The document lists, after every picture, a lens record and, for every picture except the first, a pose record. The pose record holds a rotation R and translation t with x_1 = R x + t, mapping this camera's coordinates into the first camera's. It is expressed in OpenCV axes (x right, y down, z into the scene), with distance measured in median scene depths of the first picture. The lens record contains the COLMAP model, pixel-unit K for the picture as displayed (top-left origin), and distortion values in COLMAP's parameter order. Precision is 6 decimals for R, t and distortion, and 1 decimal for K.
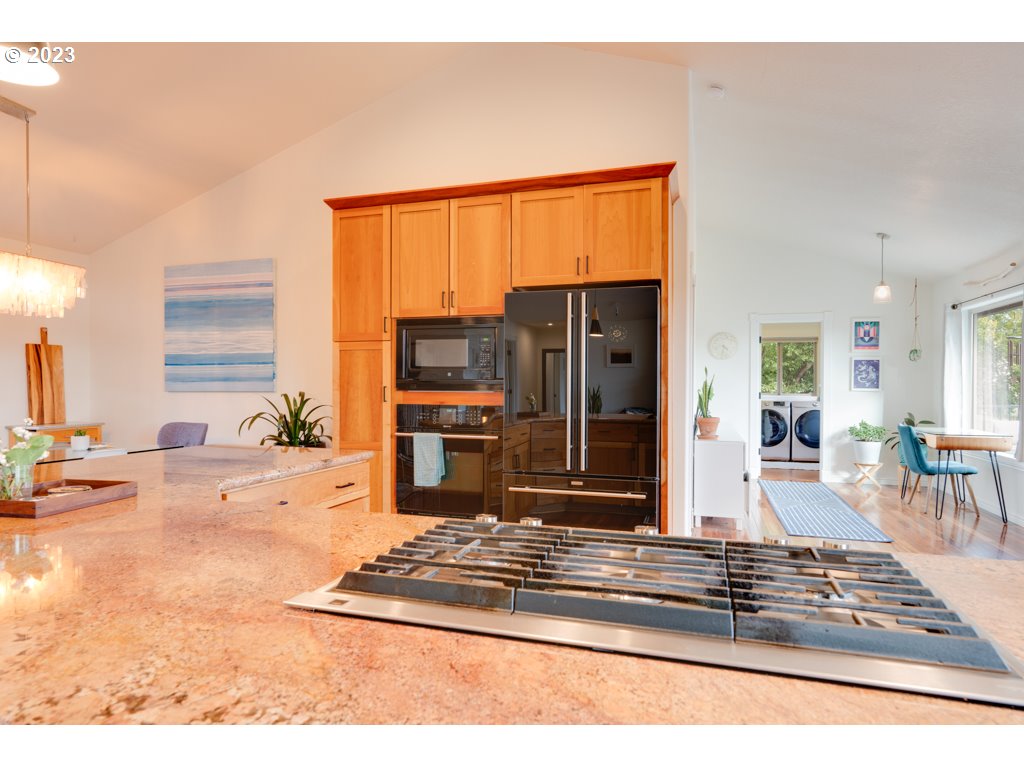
lens RADIAL K [[607.2, 0, 512.0], [0, 607.2, 384.0], [0, 0, 1]] dist [-0.003125, -0.001370]
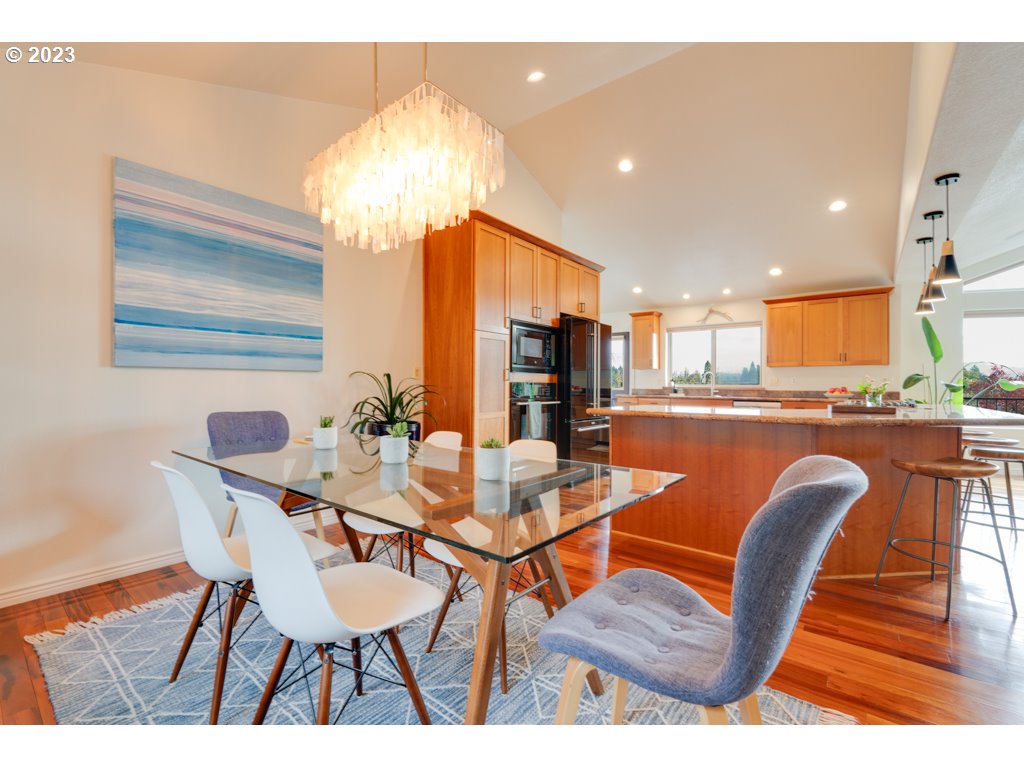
lens RADIAL K [[446.6, 0, 512.0], [0, 446.6, 384.0], [0, 0, 1]] dist [-0.003291, -0.000316]
pose [[0.354481, 0.002266, 0.935060, -0.896702], [-0.004540, 0.999989, -0.000702, 0.030074], [-0.935052, -0.003996, 0.354488, 0.512302]]
